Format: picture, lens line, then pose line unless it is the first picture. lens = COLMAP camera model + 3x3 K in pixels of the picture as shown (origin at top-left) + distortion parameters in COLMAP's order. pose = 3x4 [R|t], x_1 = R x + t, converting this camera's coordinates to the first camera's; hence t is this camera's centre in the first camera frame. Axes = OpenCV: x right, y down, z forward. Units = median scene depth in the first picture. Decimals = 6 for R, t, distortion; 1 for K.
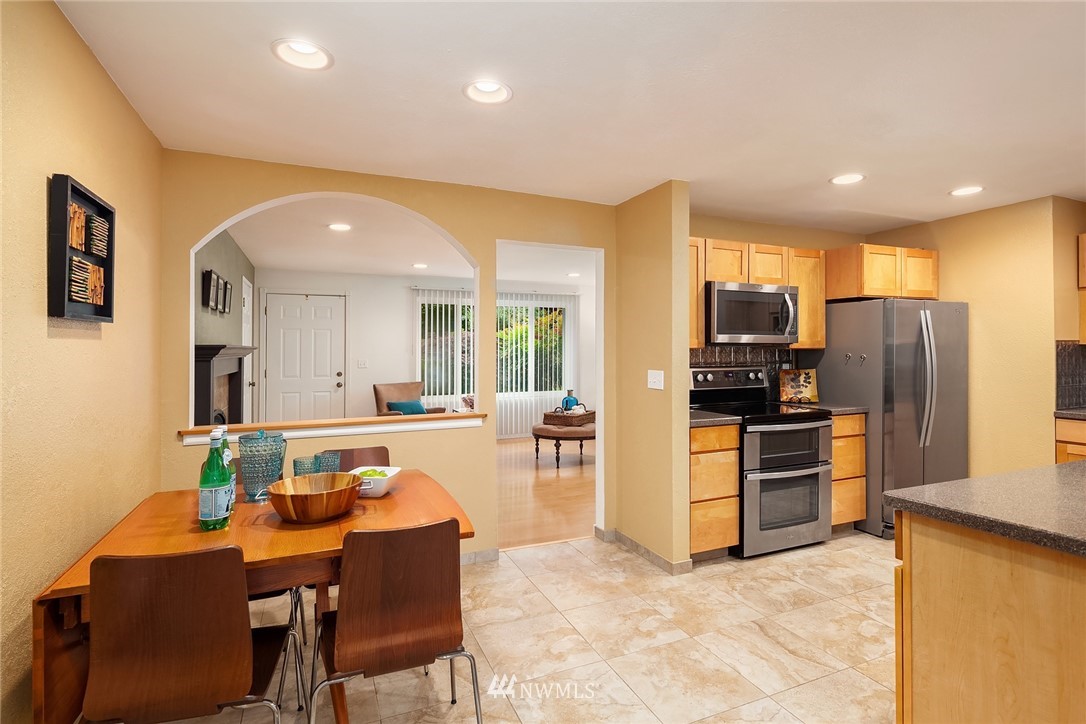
lens RADIAL K [[534.5, 0, 545.3], [0, 534.5, 345.1], [0, 0, 1]] dist [0.004481, -0.004807]
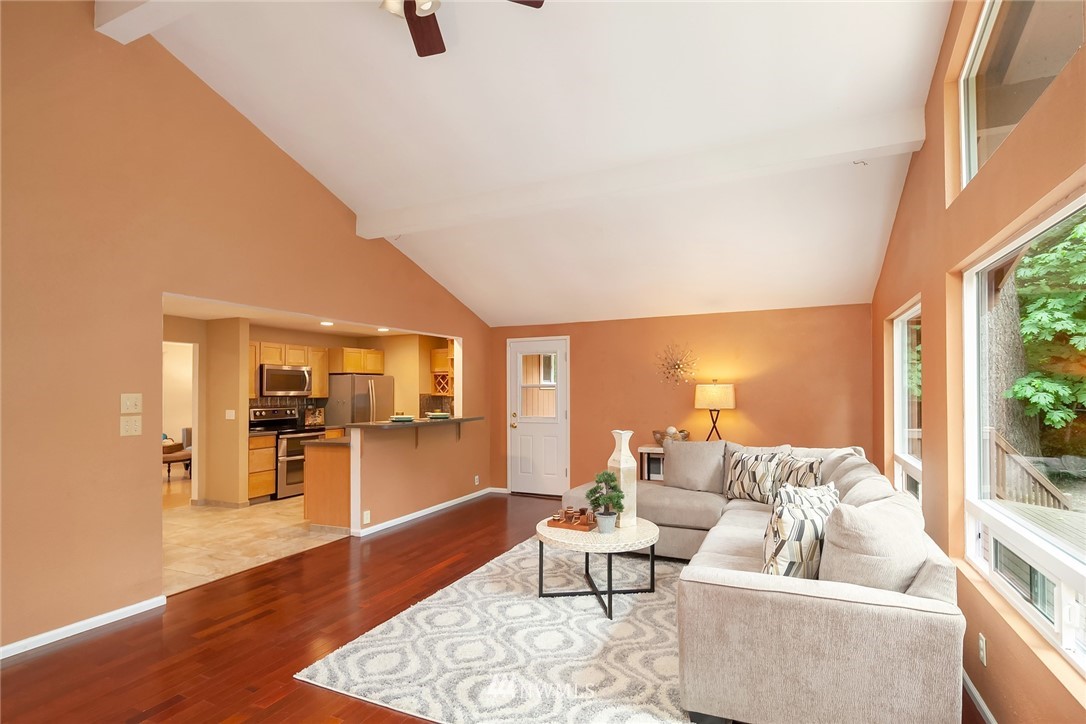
lens RADIAL K [[534.5, 0, 546.0], [0, 534.5, 385.8], [0, 0, 1]] dist [0.004481, -0.004807]
pose [[0.750254, 0.005174, 0.661129, -0.198058], [-0.002773, 0.999985, -0.004678, -0.032268], [-0.661144, 0.001676, 0.750257, -1.100954]]
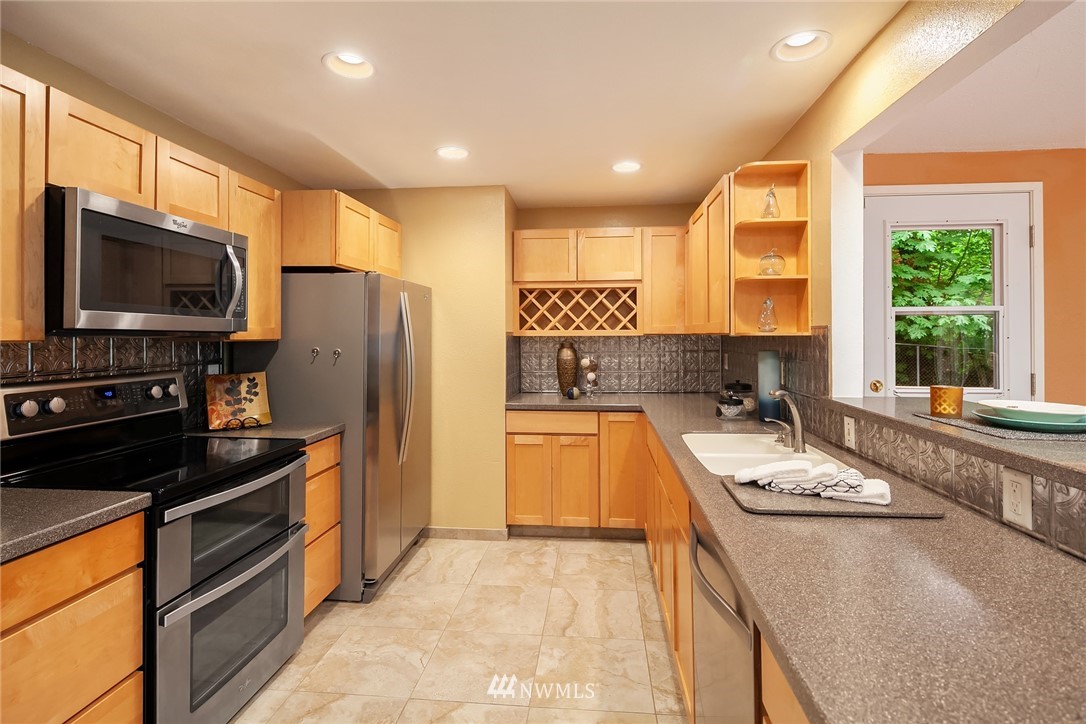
lens RADIAL K [[534.5, 0, 543.1], [0, 534.5, 338.6], [0, 0, 1]] dist [0.004481, -0.004807]
pose [[0.493399, 0.000594, 0.869803, 0.118281], [-0.009291, 0.999946, 0.004588, -0.001686], [-0.869754, -0.010345, 0.493378, 0.423235]]
